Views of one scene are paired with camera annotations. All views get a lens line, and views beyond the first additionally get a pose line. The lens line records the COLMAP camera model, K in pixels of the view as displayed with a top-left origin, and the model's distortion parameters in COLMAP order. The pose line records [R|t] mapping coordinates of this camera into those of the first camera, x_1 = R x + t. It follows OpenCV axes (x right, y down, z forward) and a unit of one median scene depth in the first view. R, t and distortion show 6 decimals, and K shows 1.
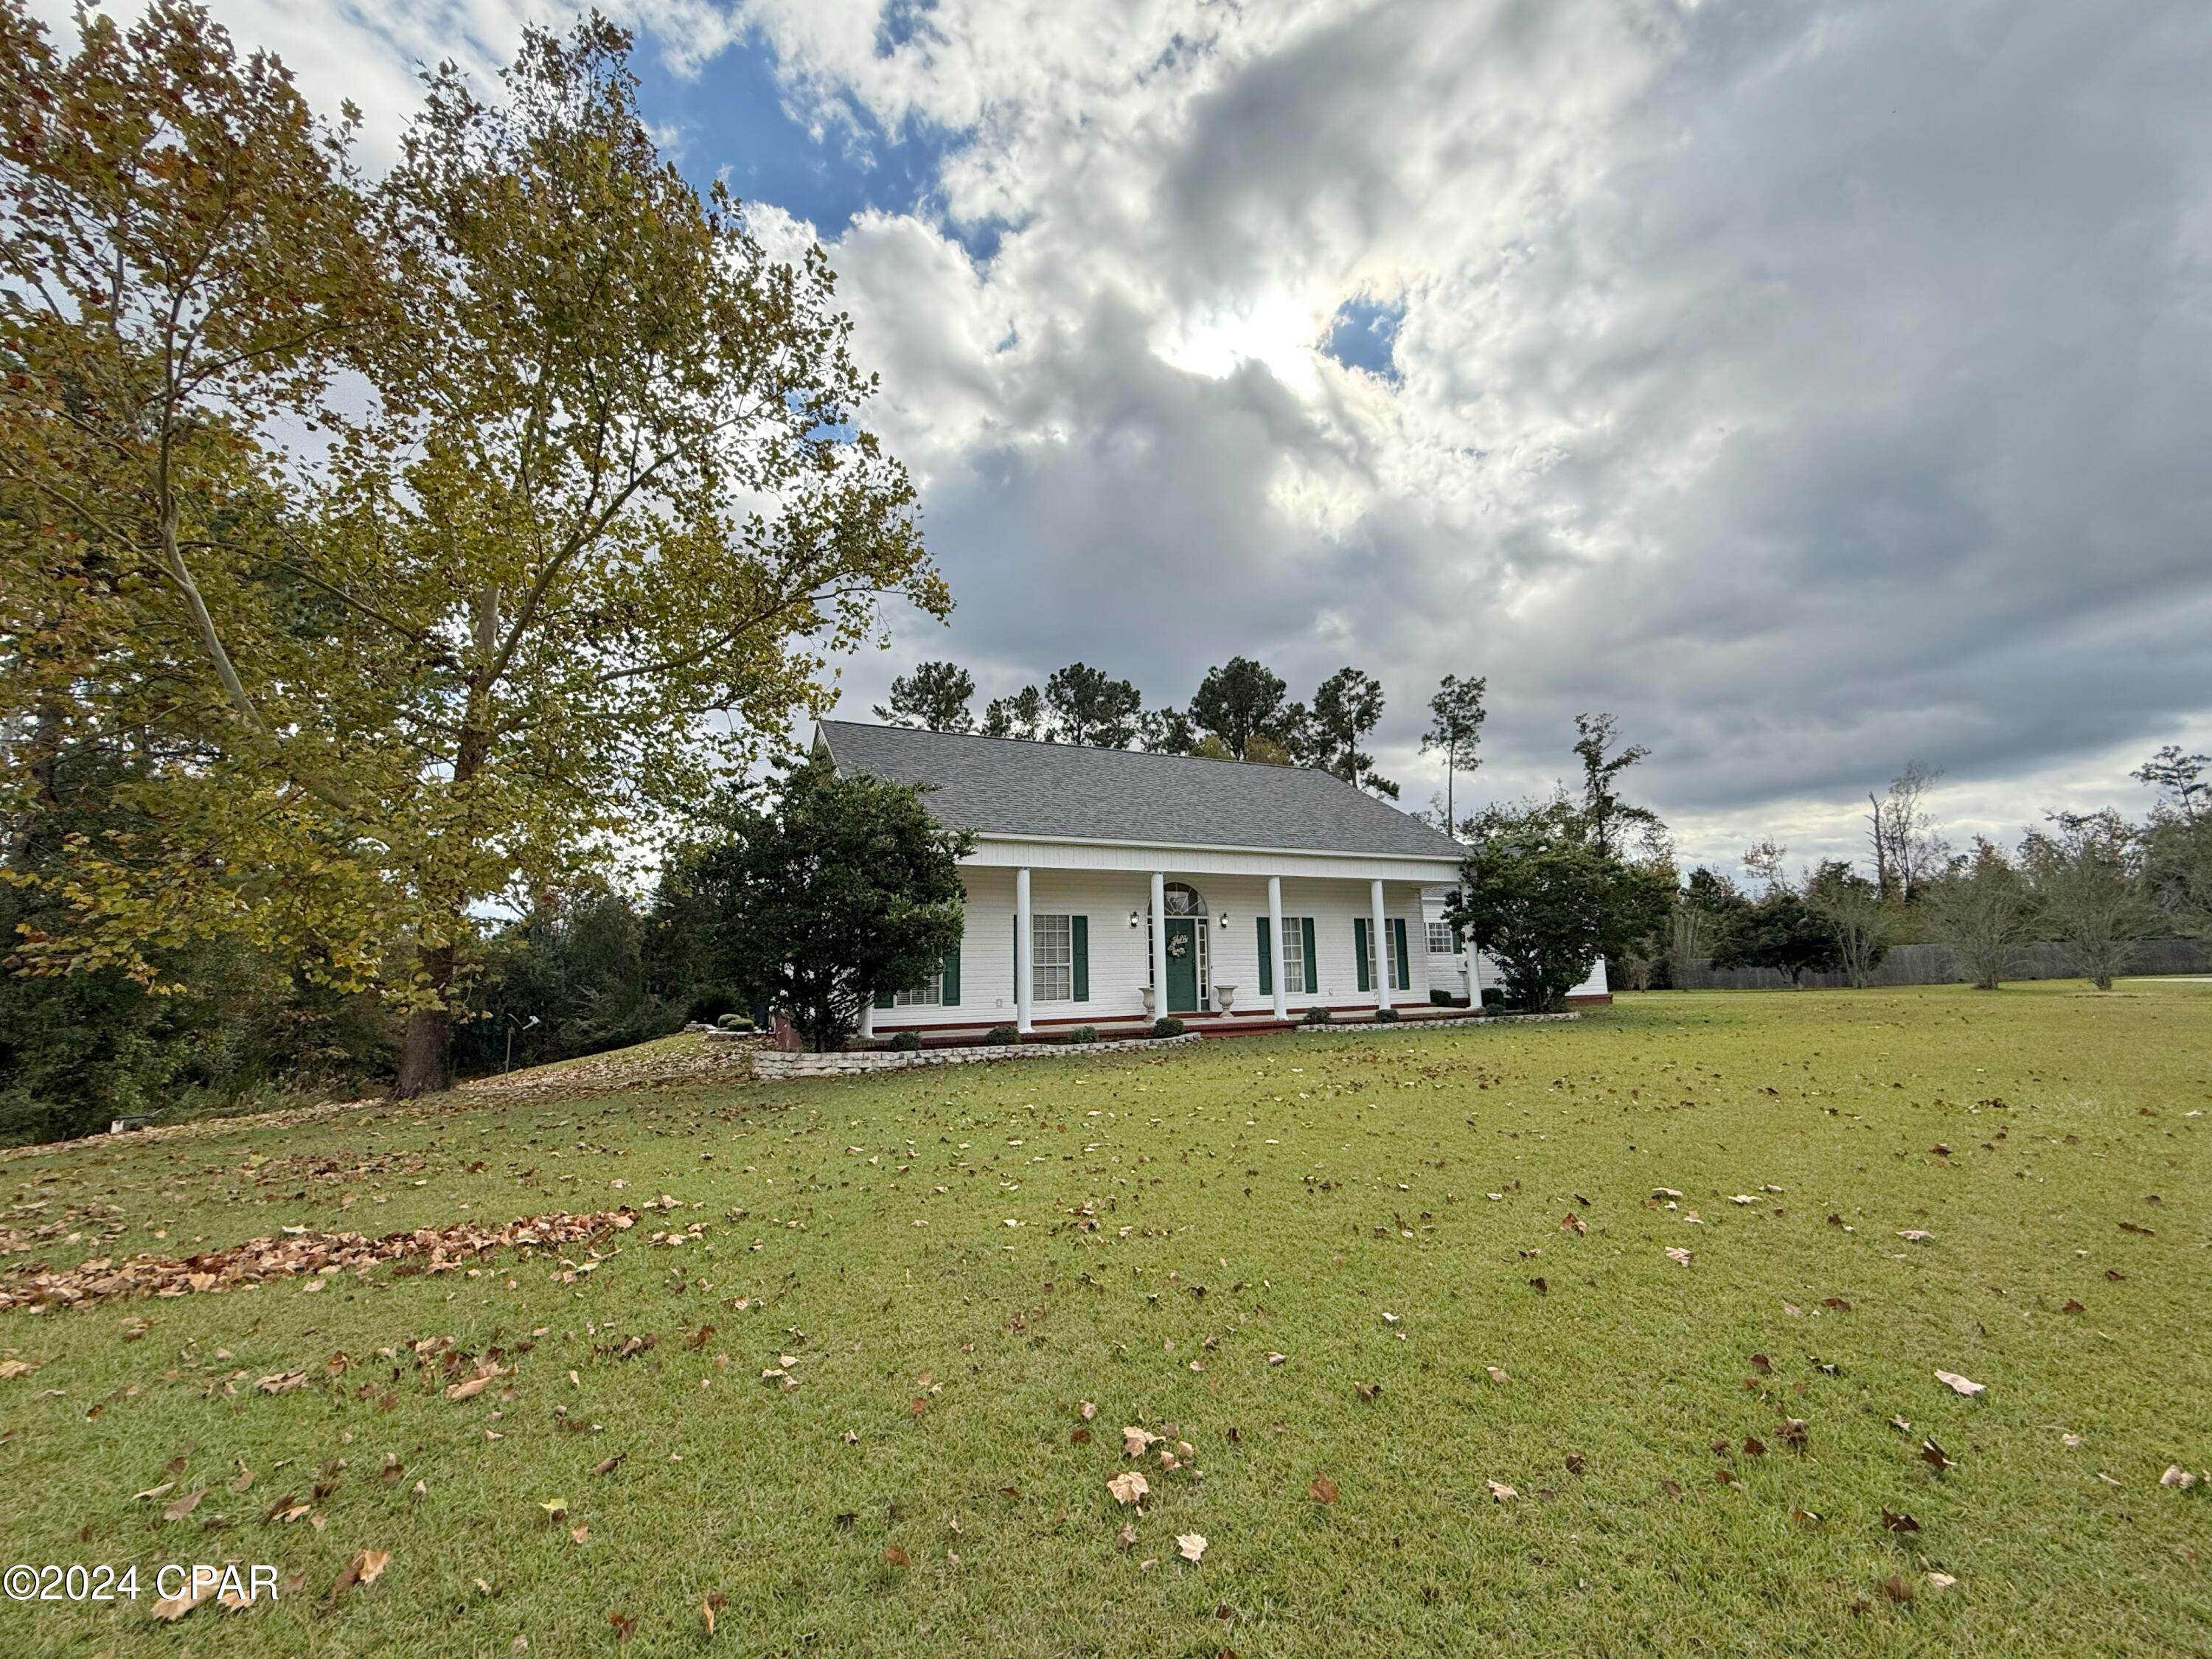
lens RADIAL K [[893.5, 0, 1095.6], [0, 893.5, 813.1], [0, 0, 1]] dist [-0.000961, 0.000044]
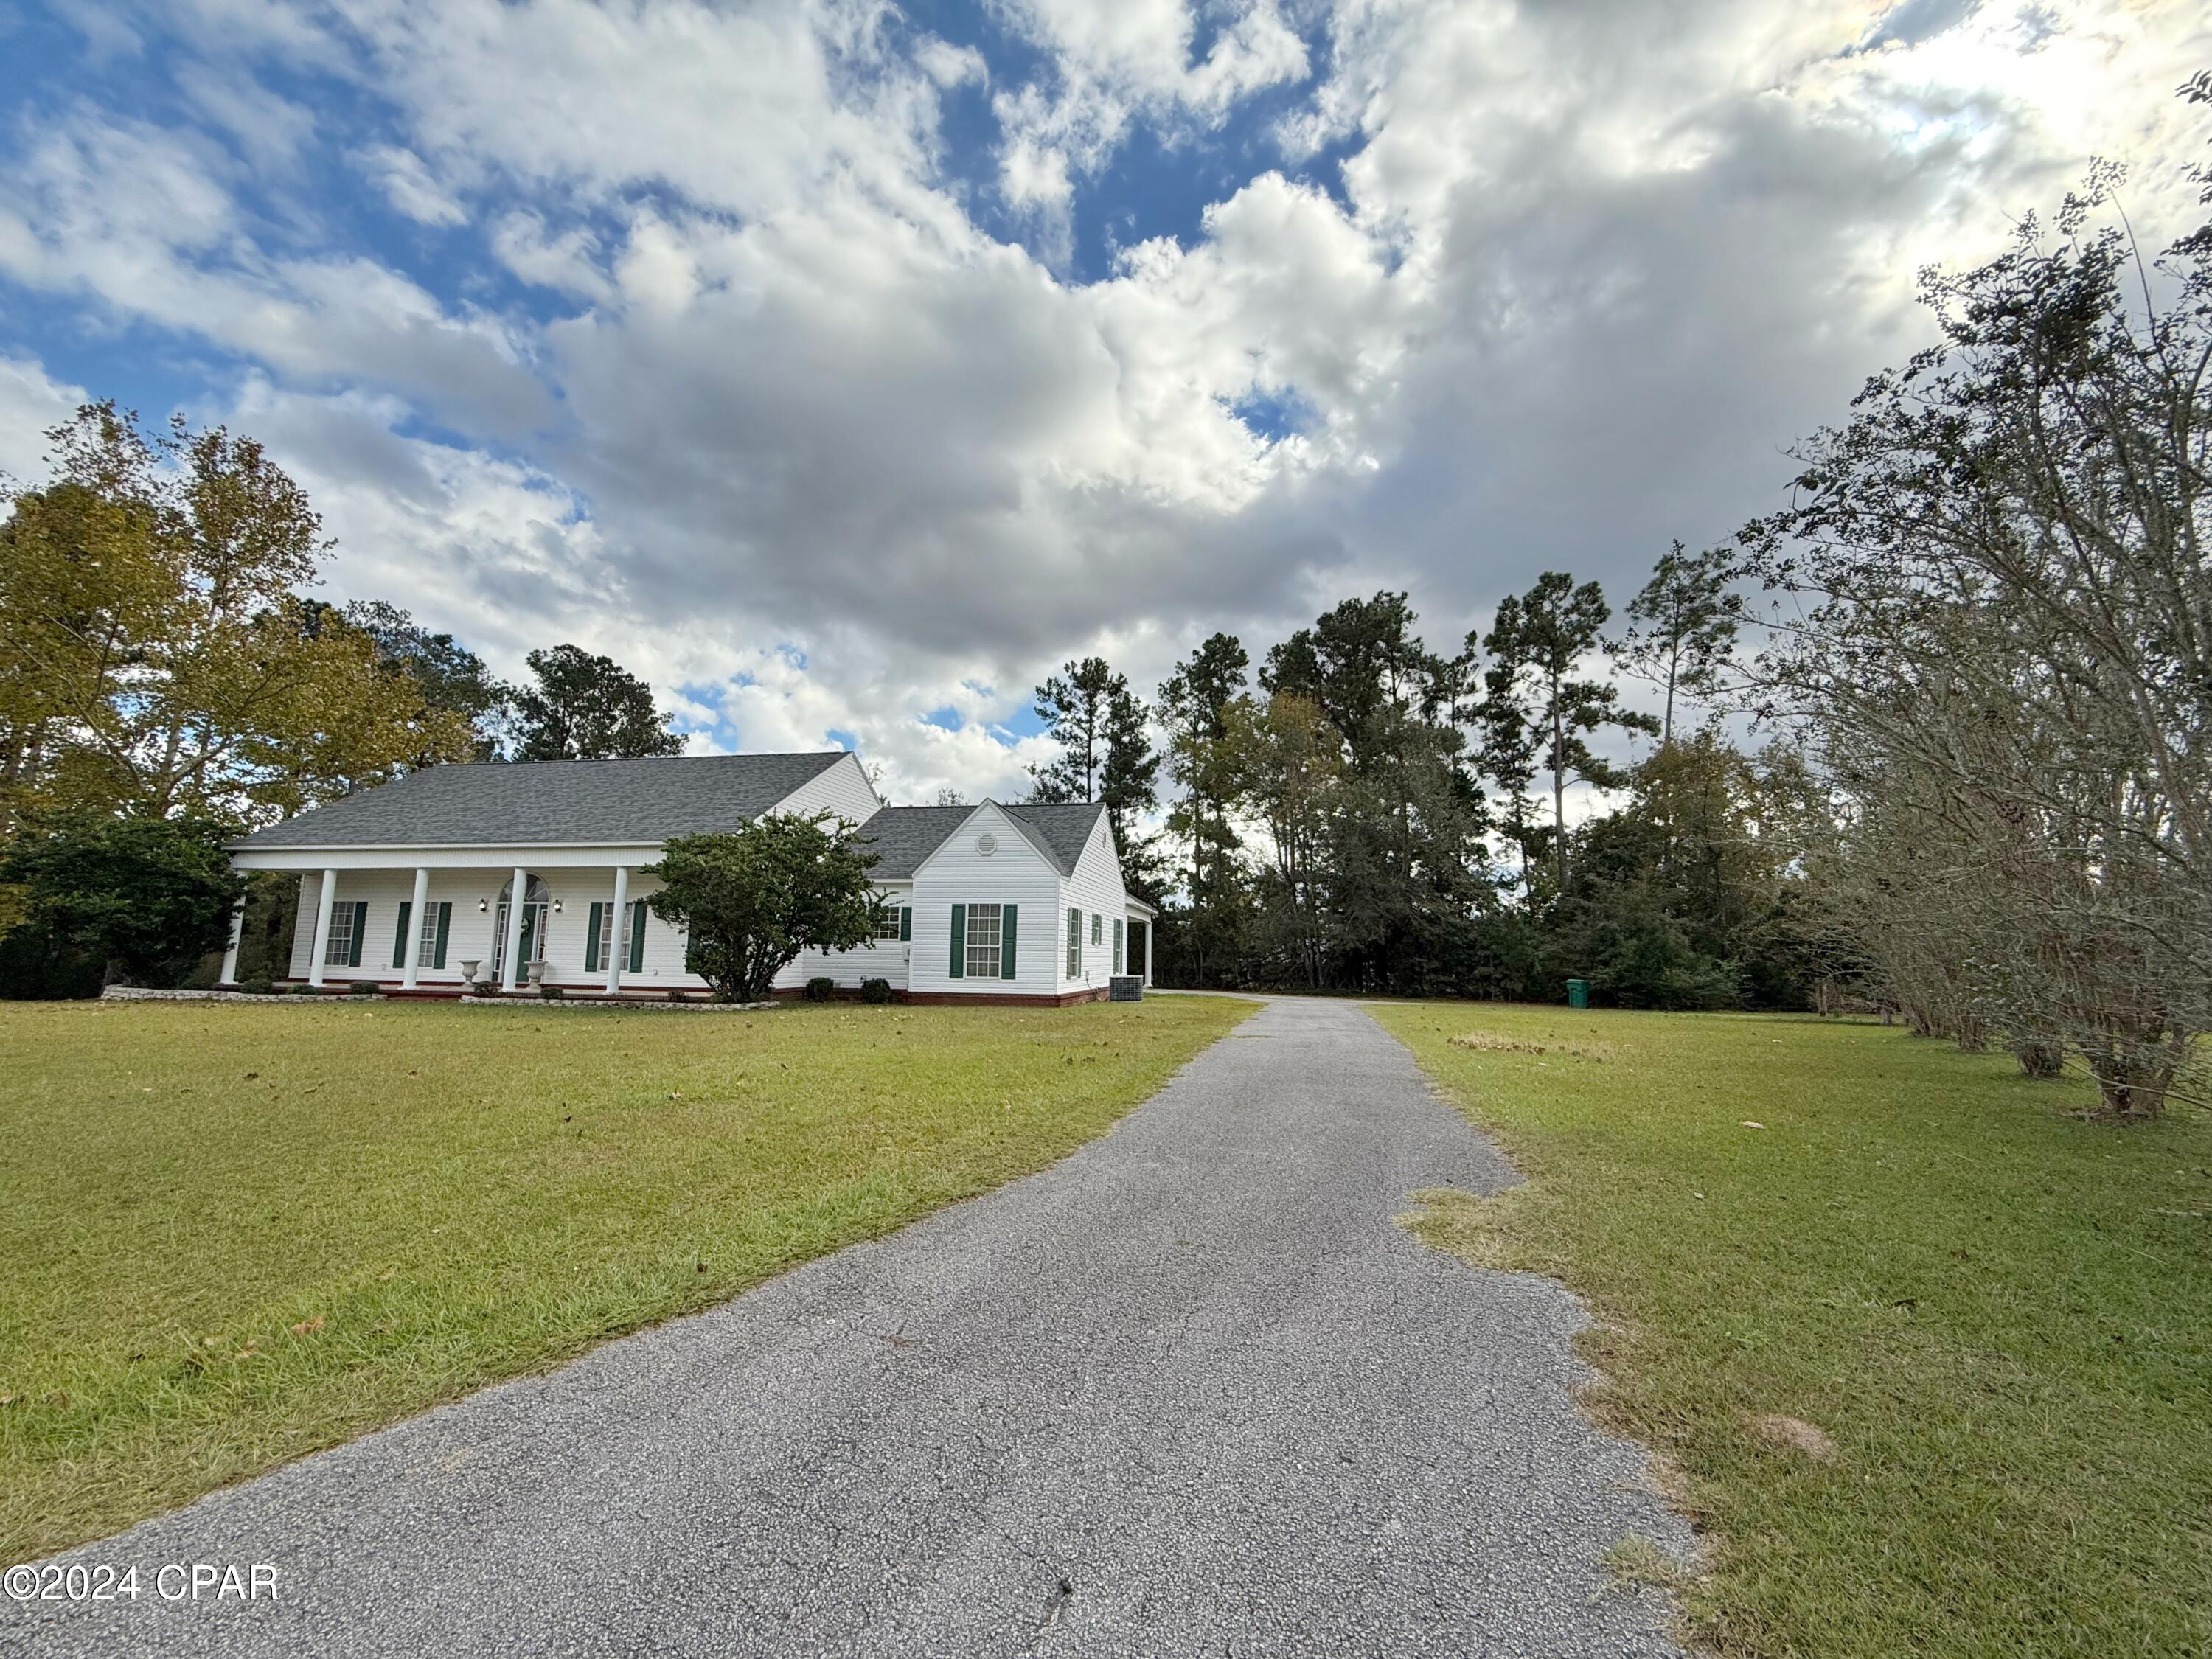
lens RADIAL K [[884.3, 0, 1100.6], [0, 884.3, 832.7], [0, 0, 1]] dist [0.001186, 0.000481]
pose [[0.801388, -0.048490, -0.596176, 1.261263], [0.074481, 0.997041, 0.019025, 0.050367], [0.593490, -0.059650, 0.802628, 0.451850]]
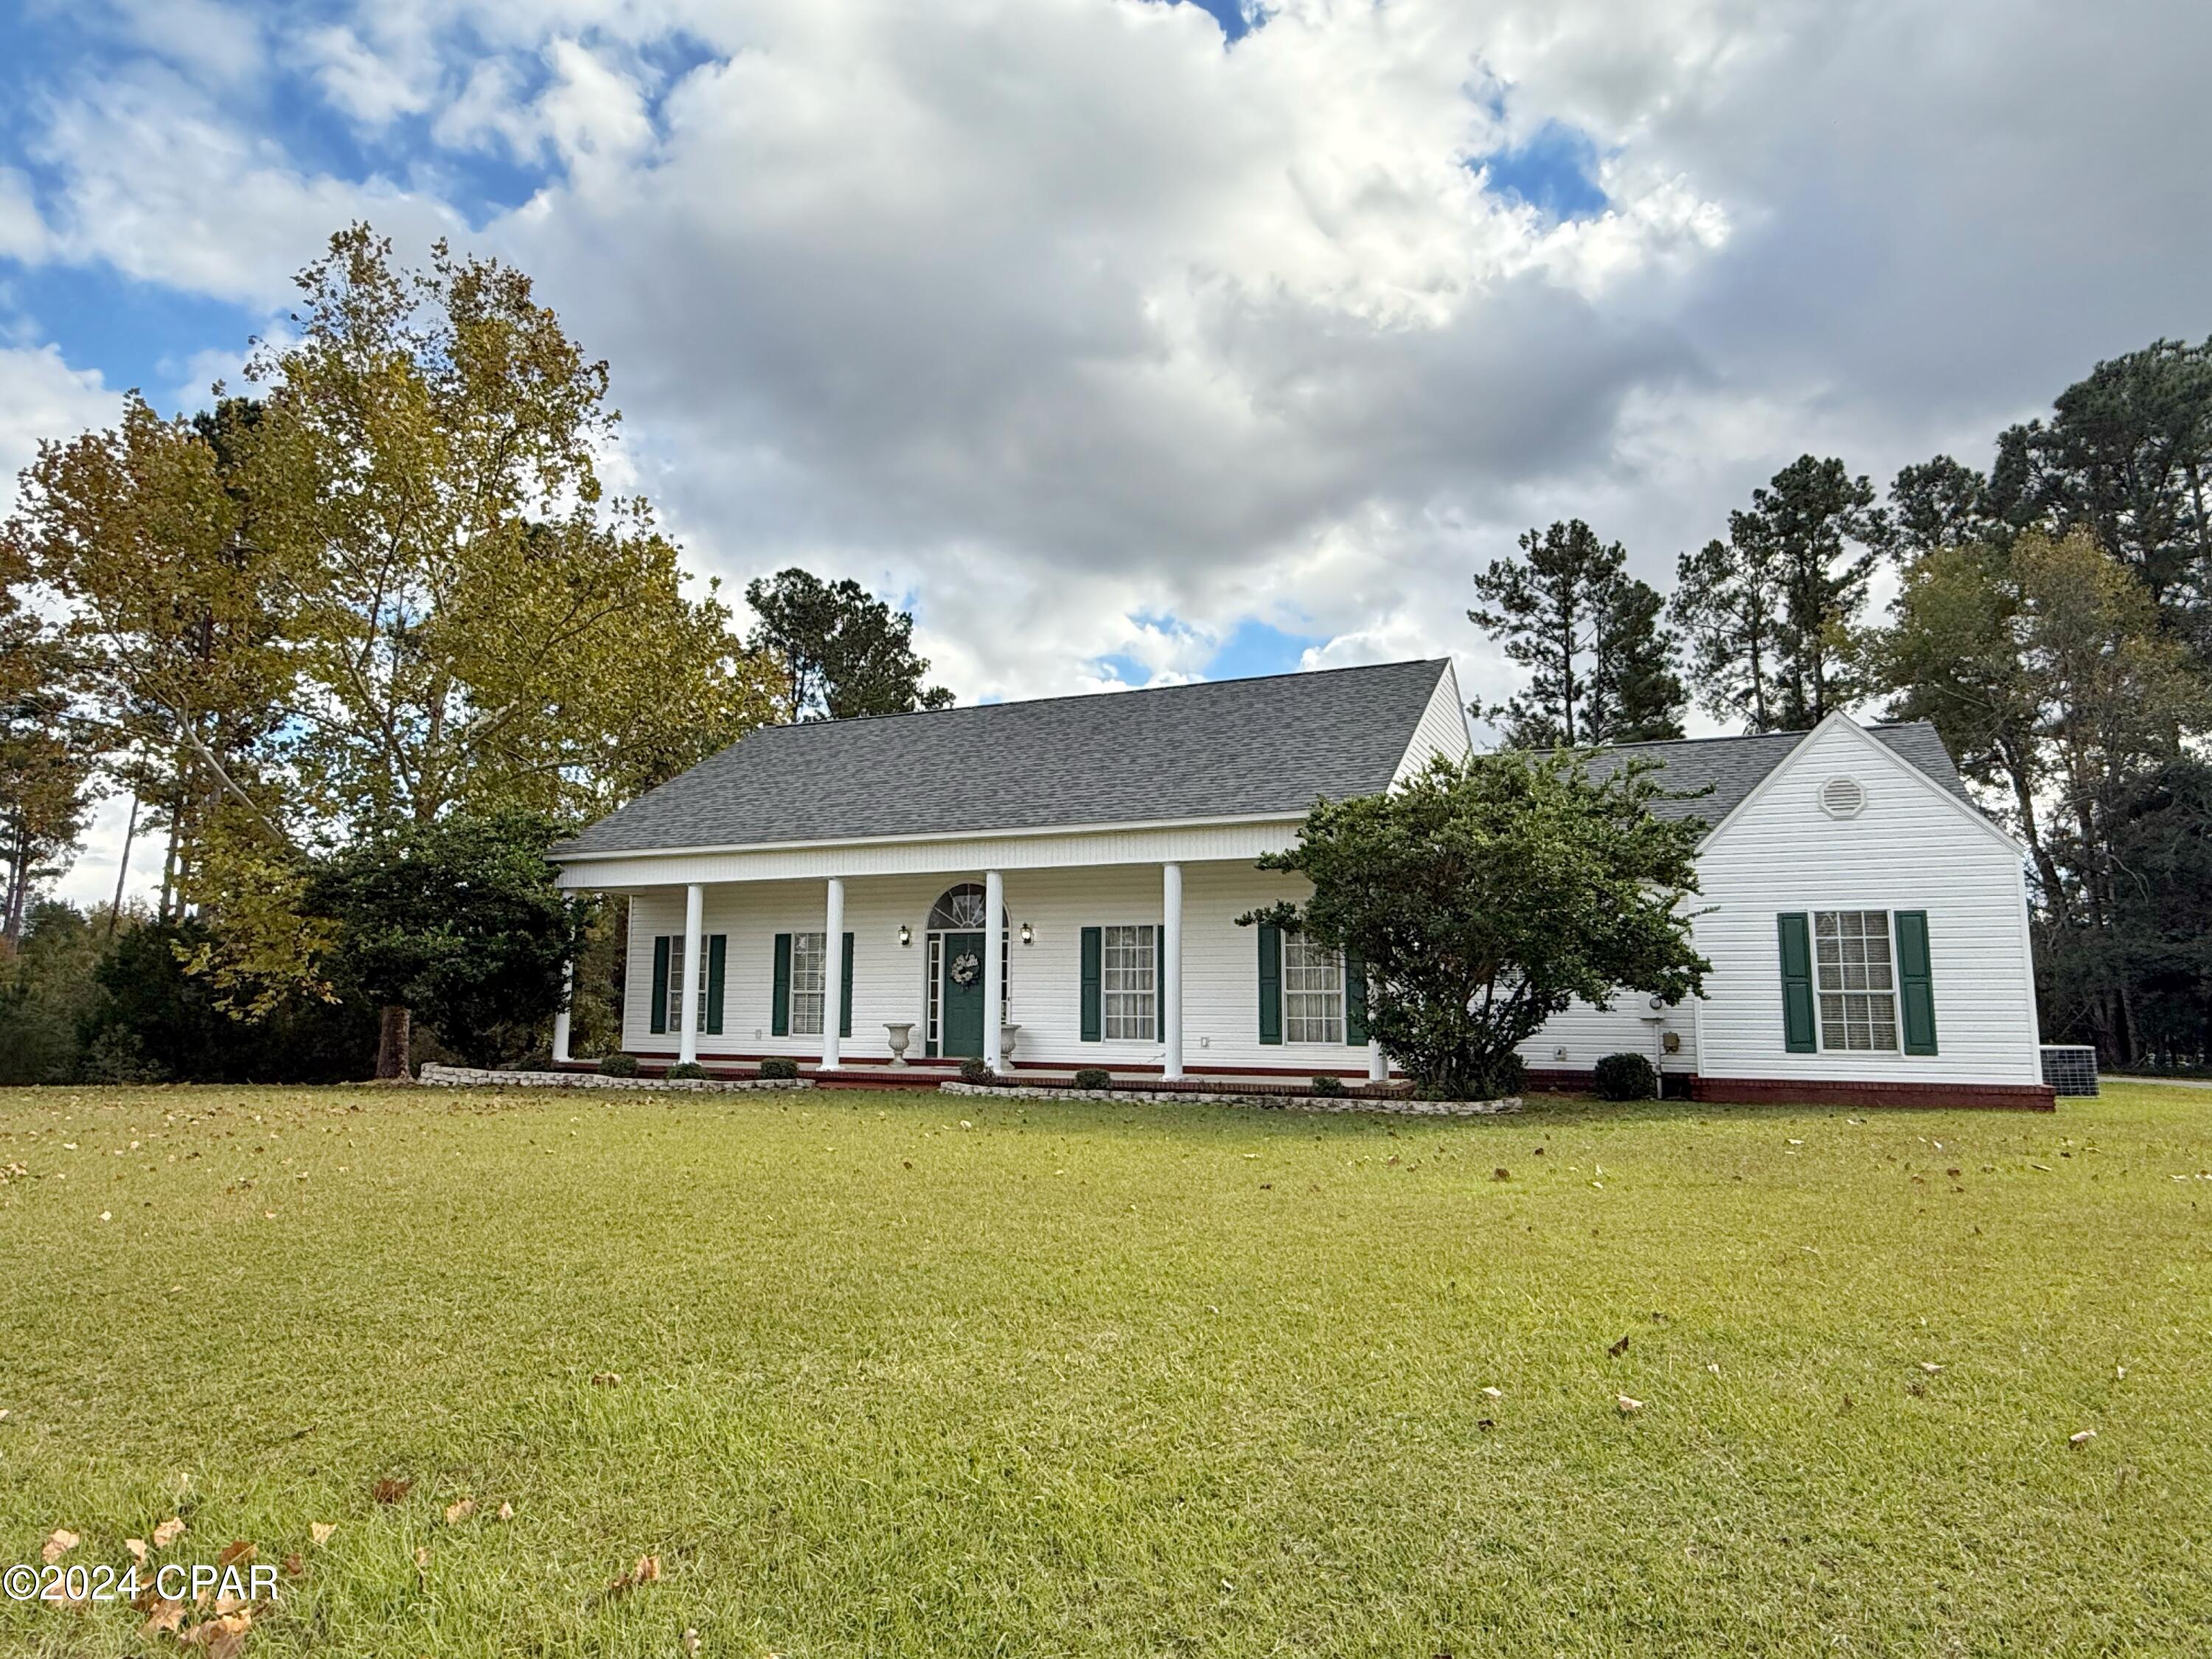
lens RADIAL K [[1302.2, 0, 1111.8], [0, 1302.2, 830.5], [0, 0, 1]] dist [-0.000682, -0.000457]
pose [[0.640853, -0.076439, -0.763849, 0.899283], [0.117150, 0.993114, -0.001096, 0.044485], [0.758672, -0.088783, 0.645395, 0.362836]]
